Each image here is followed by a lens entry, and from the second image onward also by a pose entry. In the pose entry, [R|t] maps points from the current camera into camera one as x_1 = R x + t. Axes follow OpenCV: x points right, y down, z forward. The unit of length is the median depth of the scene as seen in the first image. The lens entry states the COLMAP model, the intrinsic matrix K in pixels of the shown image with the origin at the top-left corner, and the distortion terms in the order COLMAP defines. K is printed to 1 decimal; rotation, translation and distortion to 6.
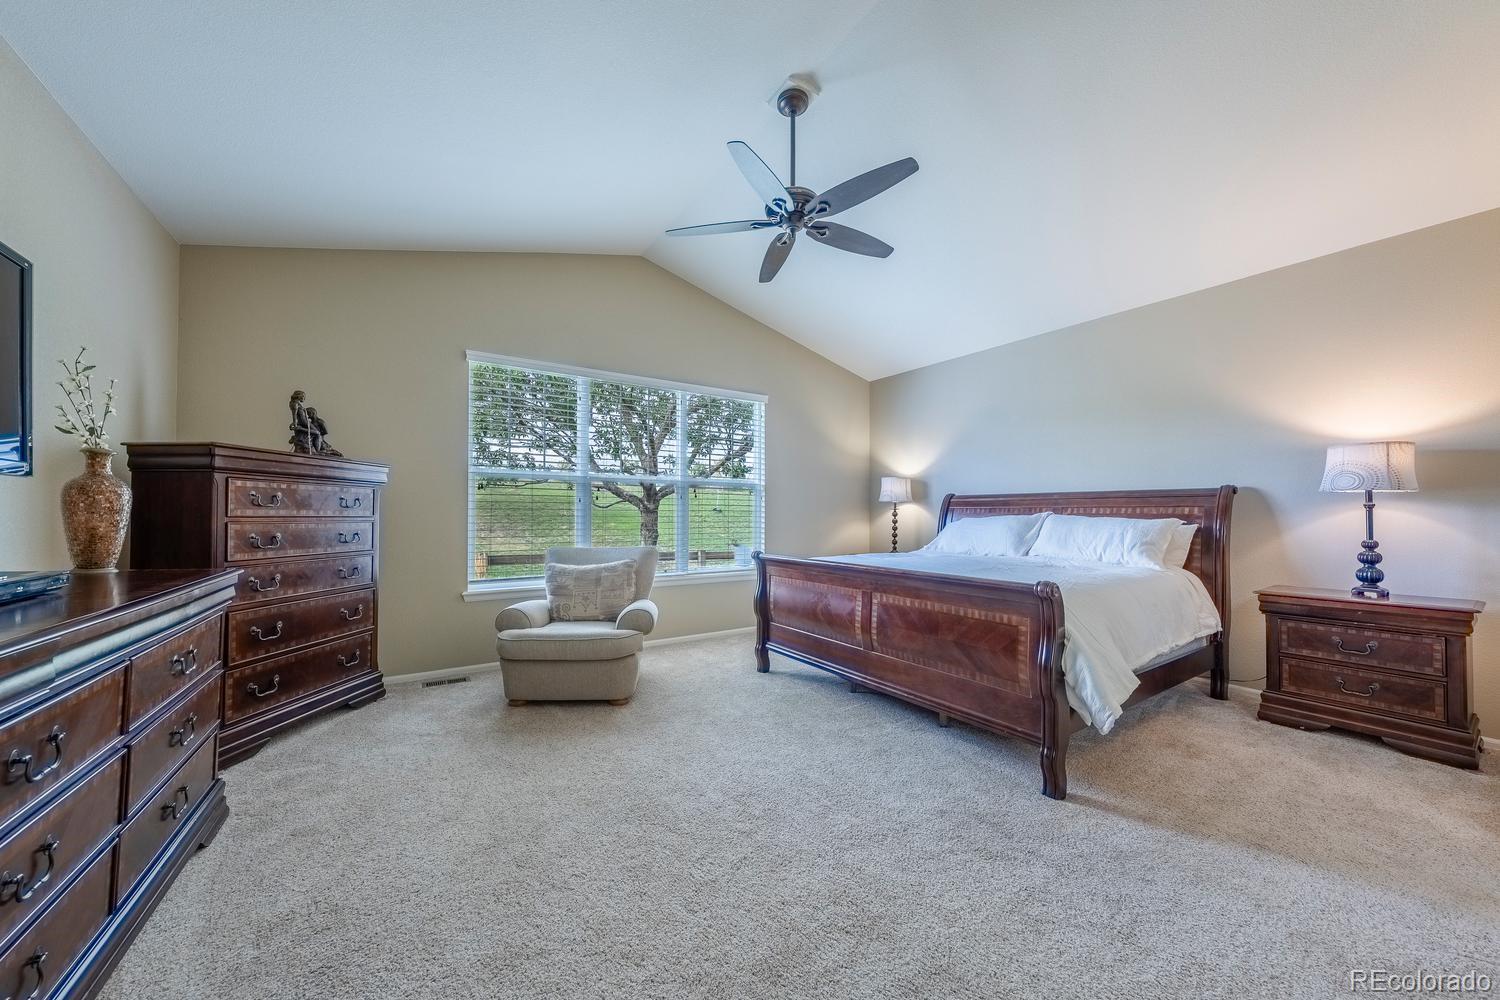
lens RADIAL K [[513.8, 0, 749.0], [0, 513.8, 506.1], [0, 0, 1]] dist [-0.005347, 0.000146]
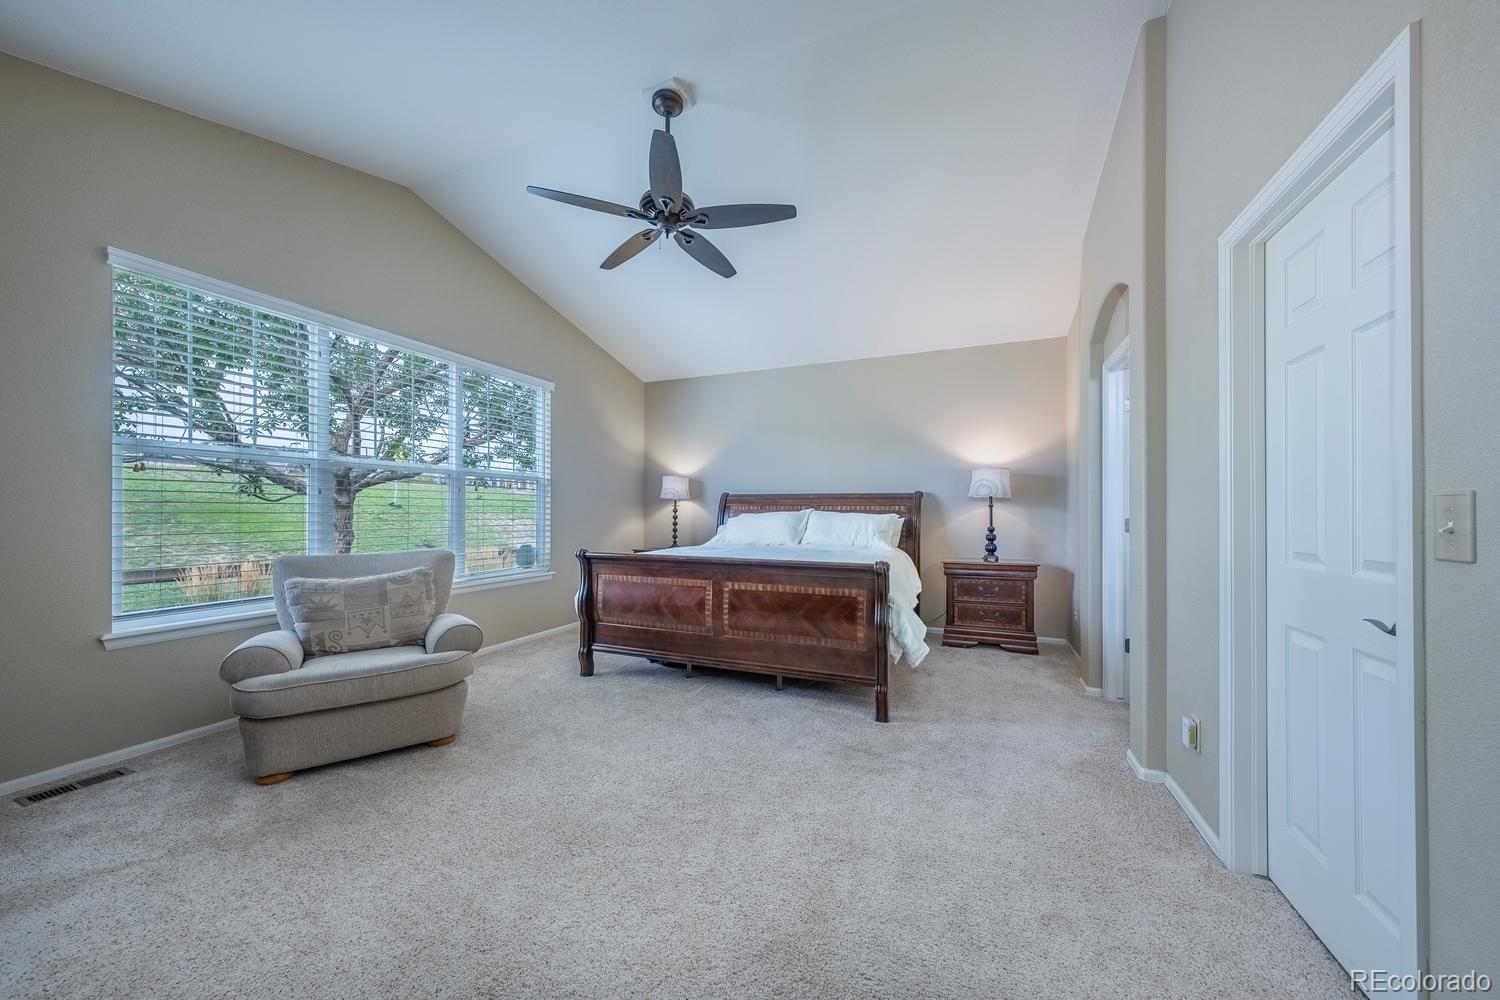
lens RADIAL K [[504.5, 0, 749.5], [0, 504.5, 506.5], [0, 0, 1]] dist [0.002733, 0.000096]
pose [[0.832998, 0.005329, 0.553250, -0.288138], [-0.009820, 0.999938, 0.005154, 0.000616], [-0.553189, -0.009726, 0.832999, 0.063929]]
